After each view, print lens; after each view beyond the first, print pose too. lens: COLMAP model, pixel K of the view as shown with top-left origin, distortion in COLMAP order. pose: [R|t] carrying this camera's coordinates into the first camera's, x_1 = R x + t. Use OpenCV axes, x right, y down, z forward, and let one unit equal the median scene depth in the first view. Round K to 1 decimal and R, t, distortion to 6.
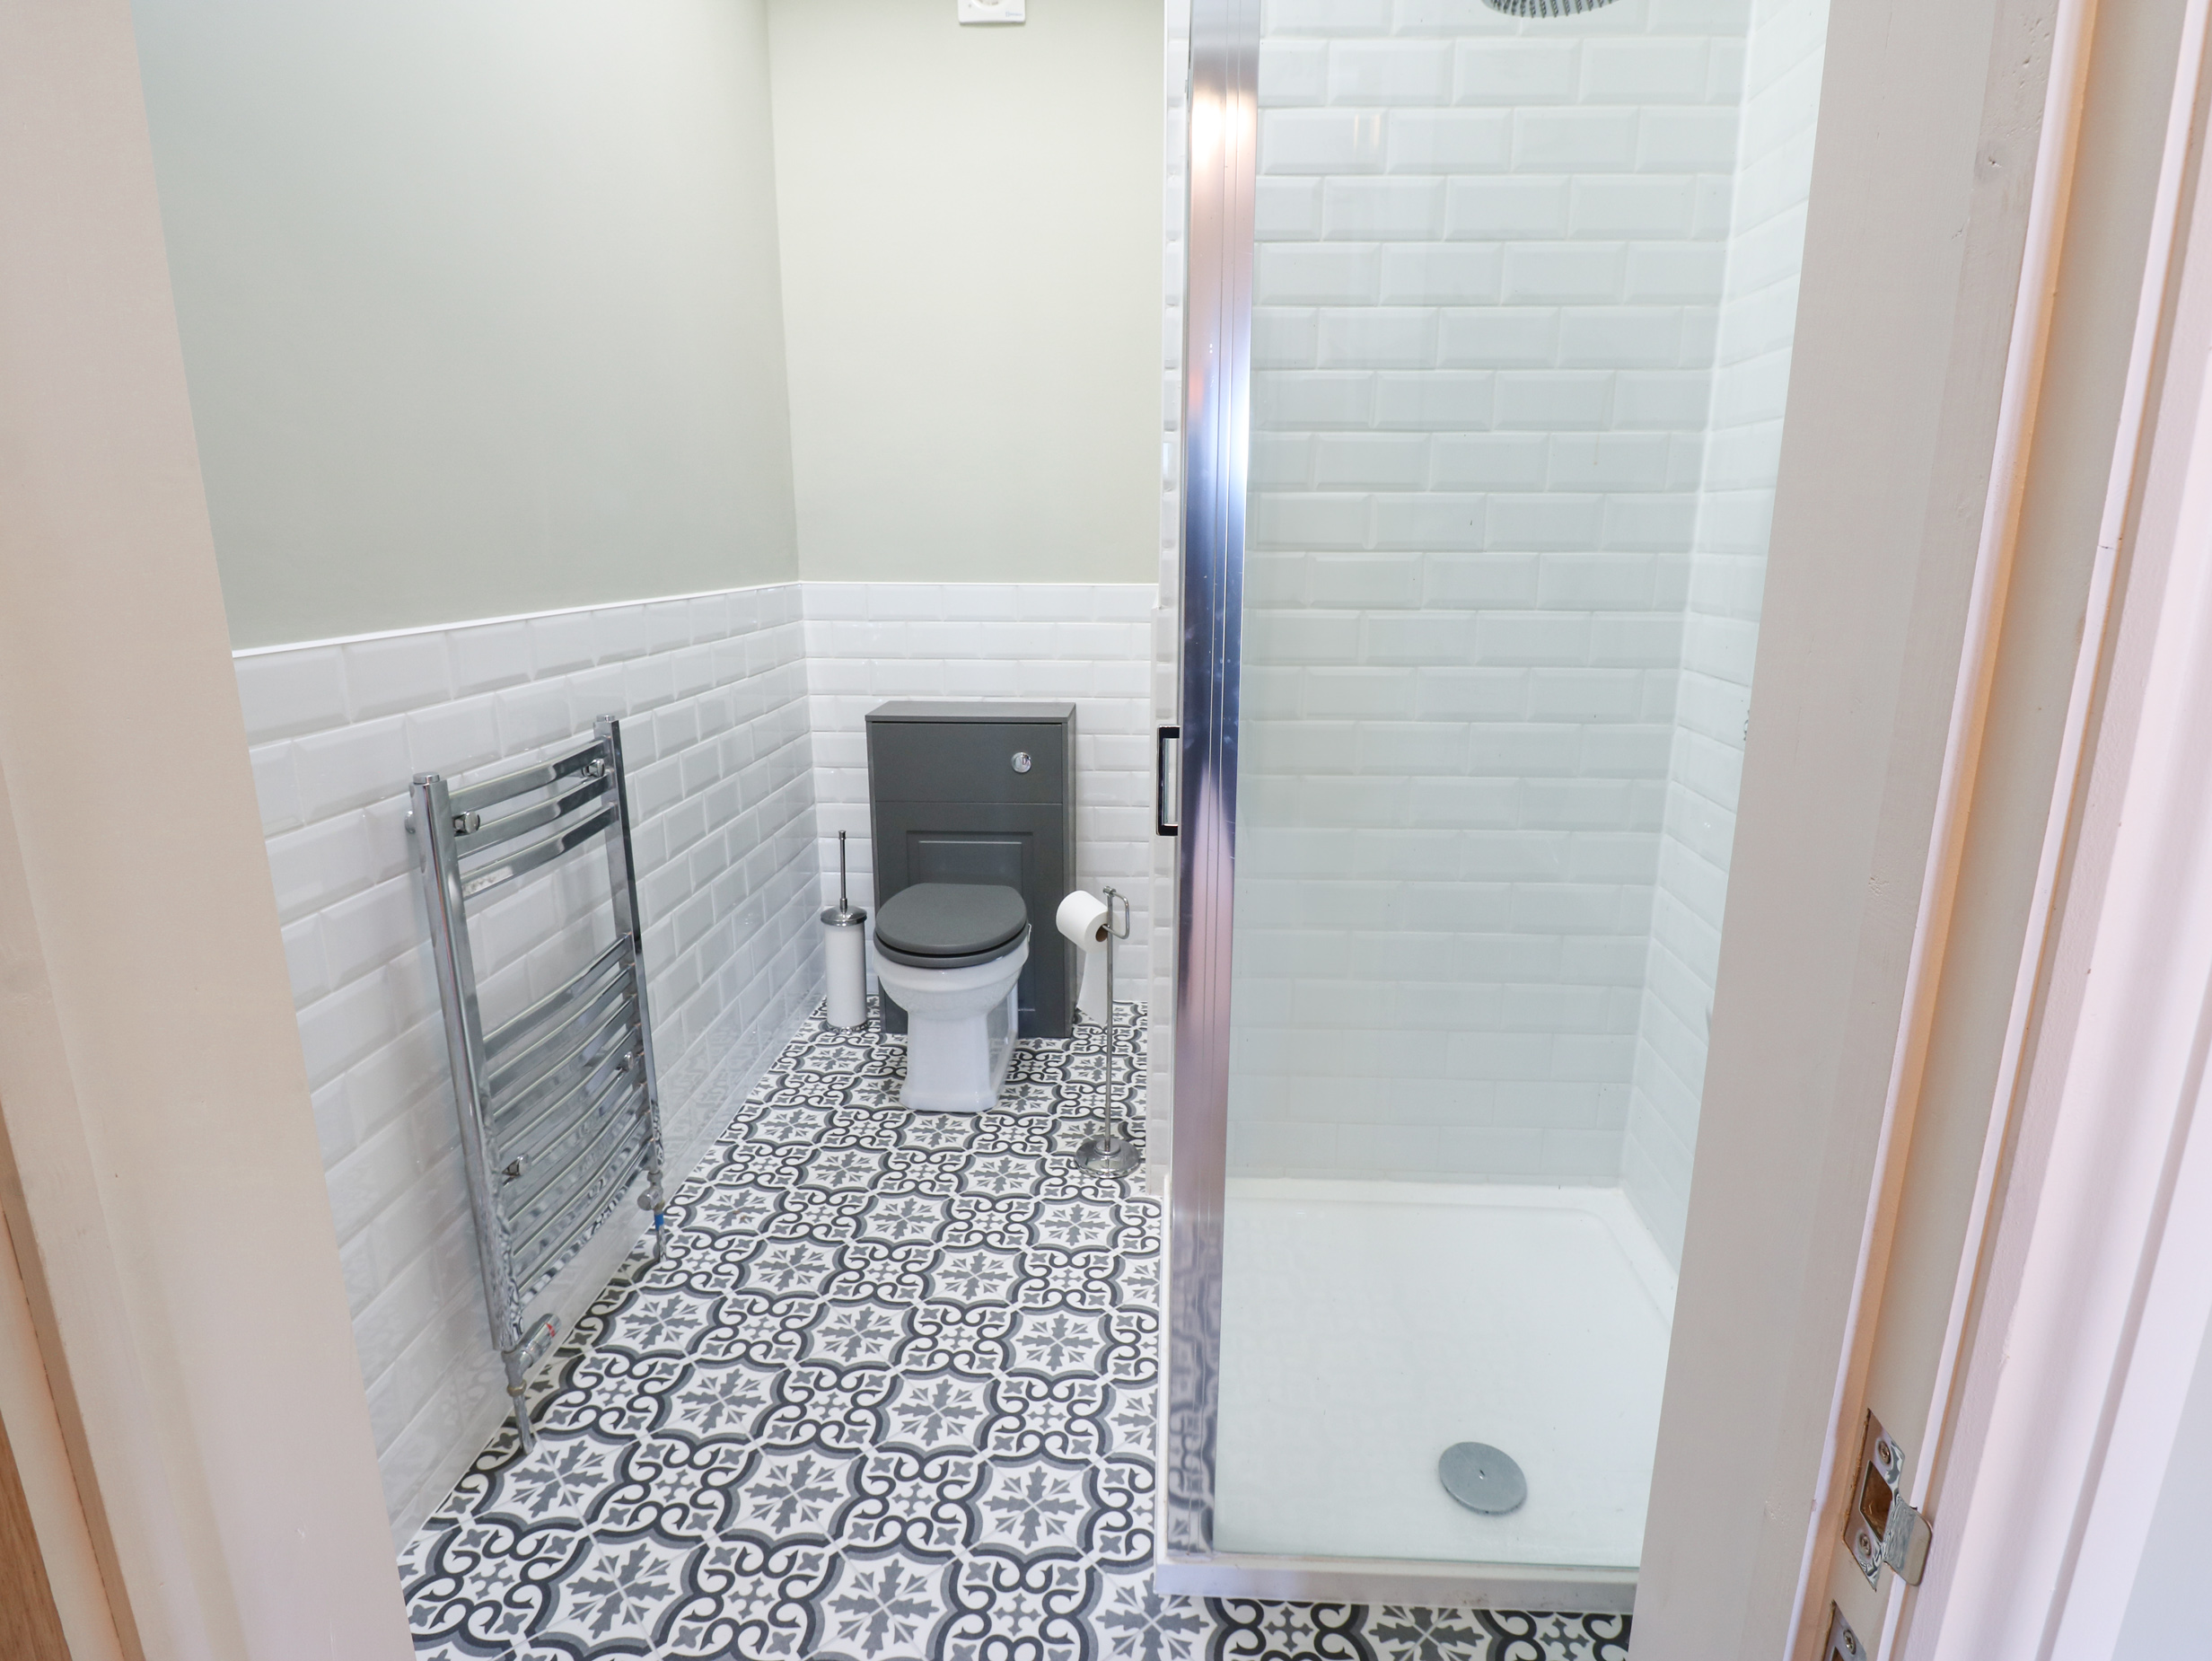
lens RADIAL K [[1184.8, 0, 1115.0], [0, 1184.8, 818.4], [0, 0, 1]] dist [-0.000674, -0.010692]
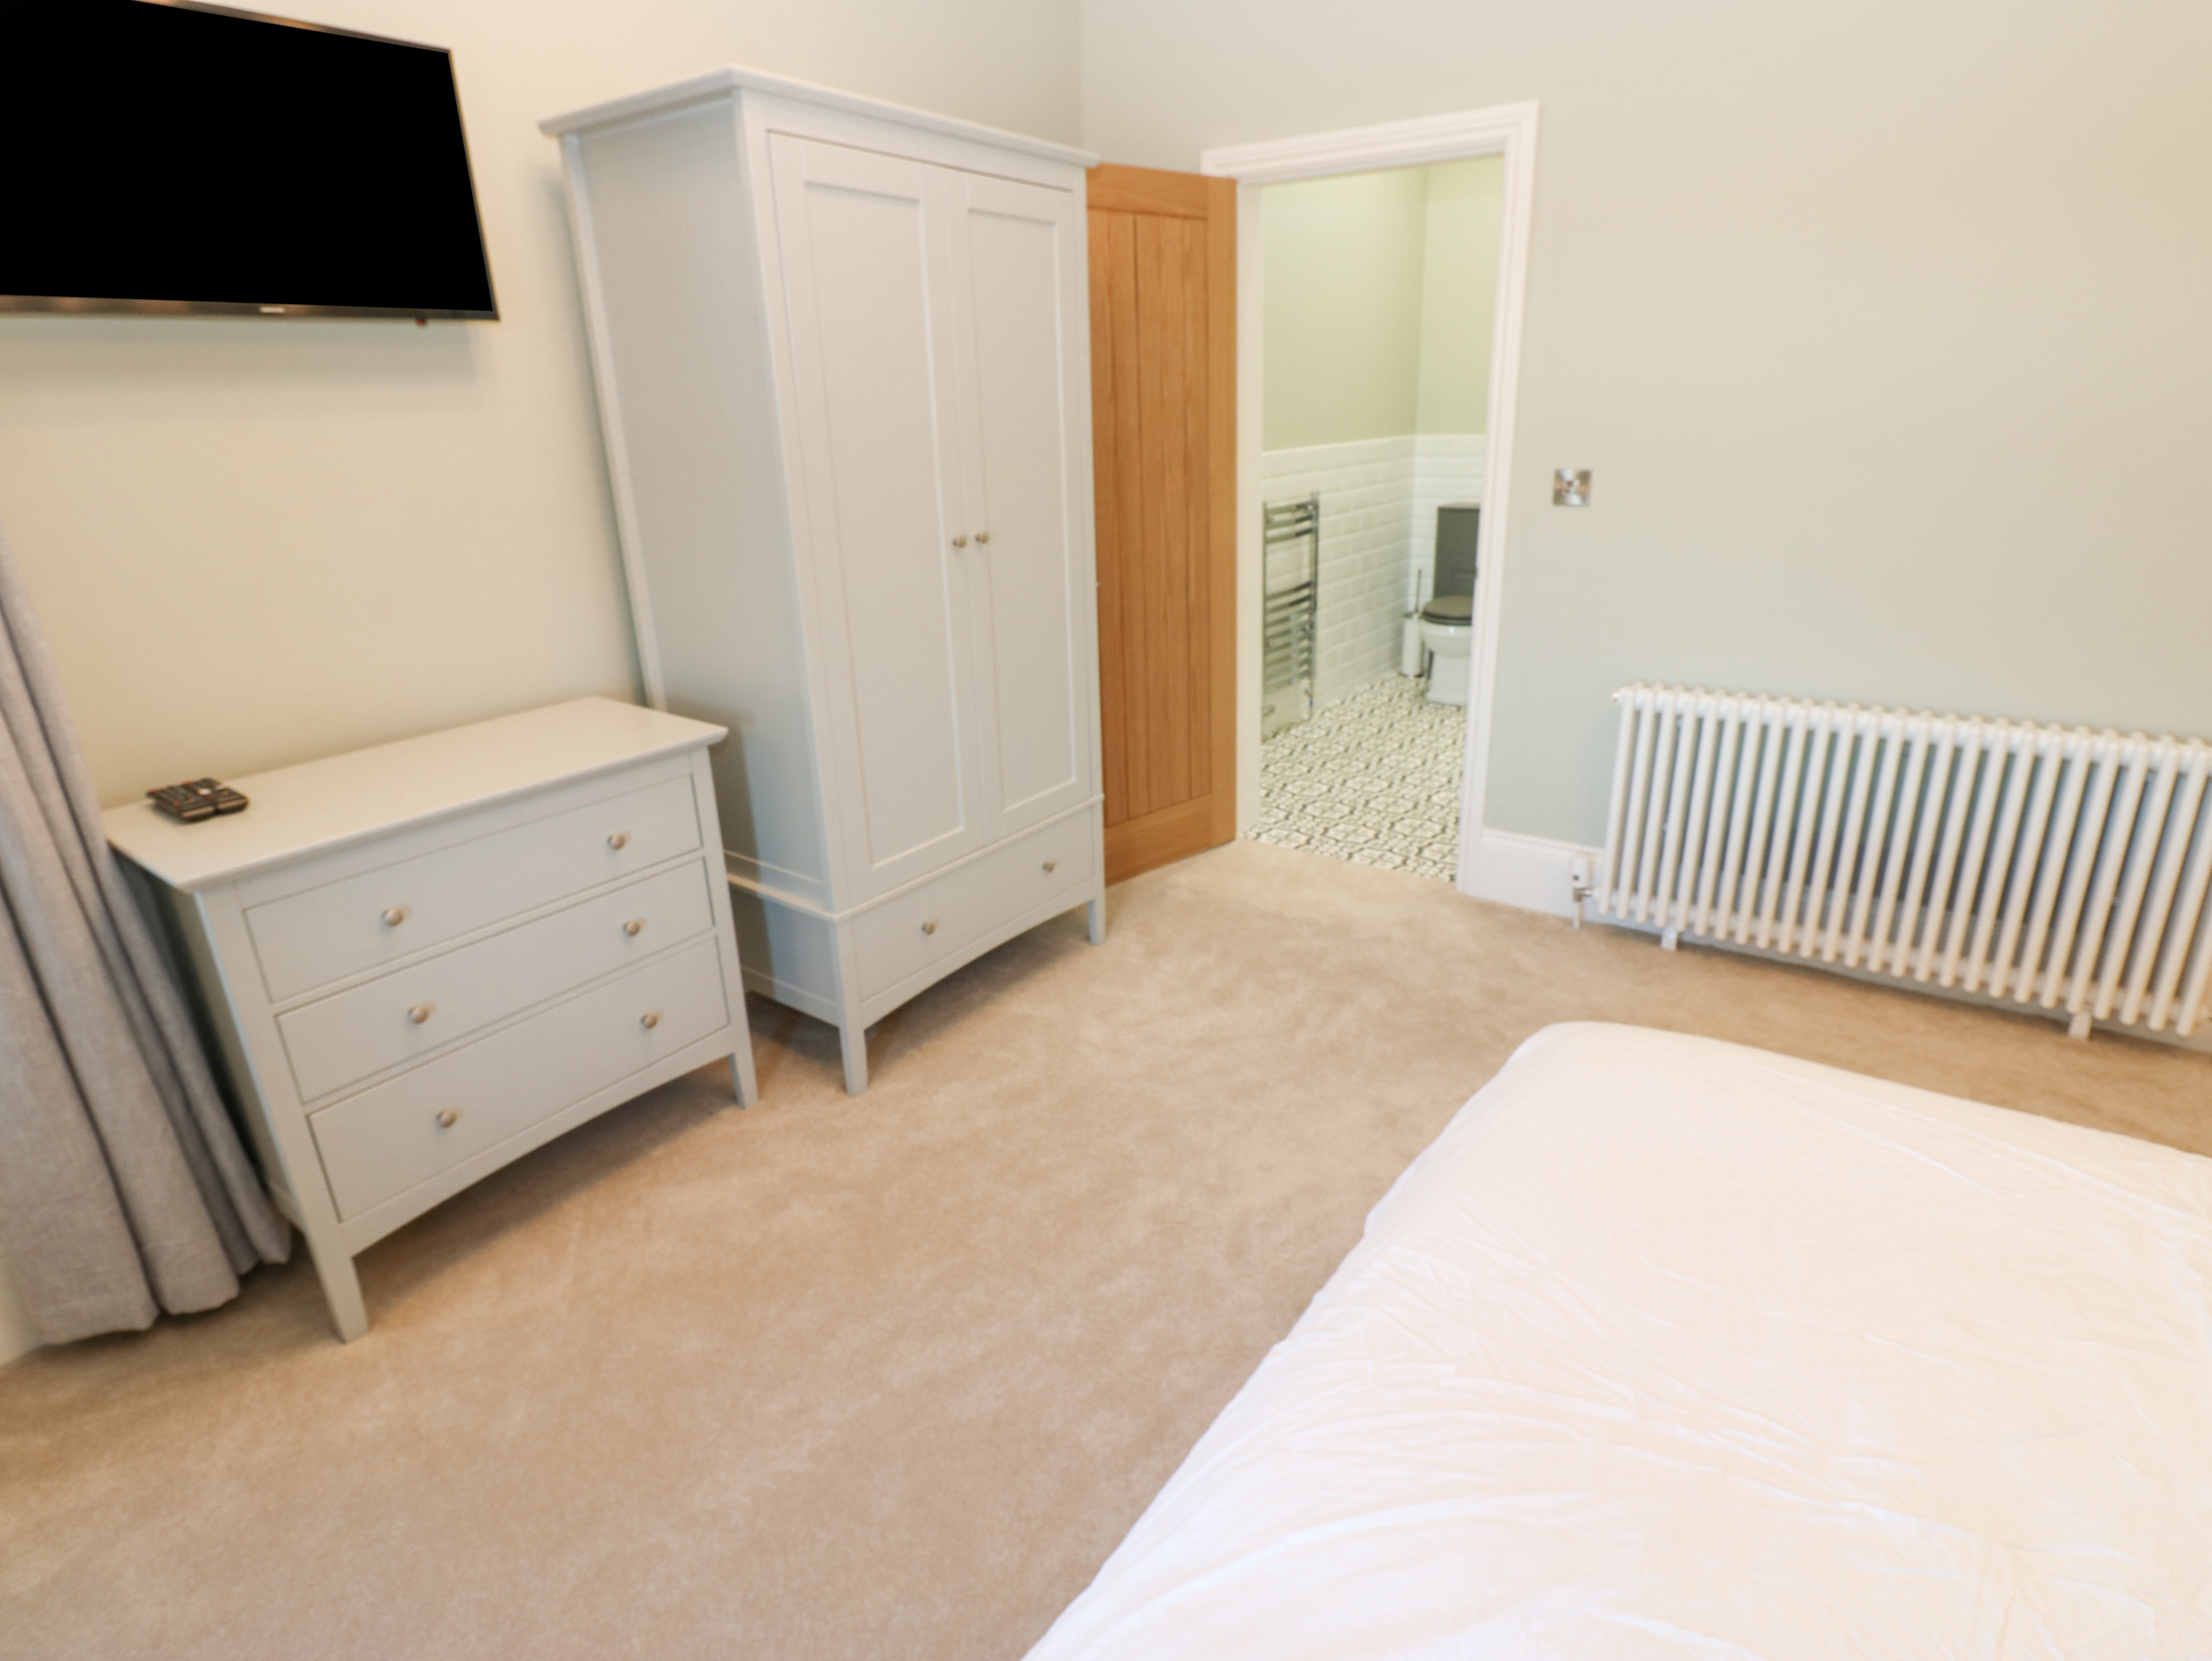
lens RADIAL K [[1184.8, 0, 1114.0], [0, 1184.8, 829.0], [0, 0, 1]] dist [-0.000674, -0.010692]
pose [[0.845209, 0.151385, -0.512547, 0.440641], [-0.096636, 0.986525, 0.132022, 0.243334], [0.525627, -0.062056, 0.848449, -1.016946]]
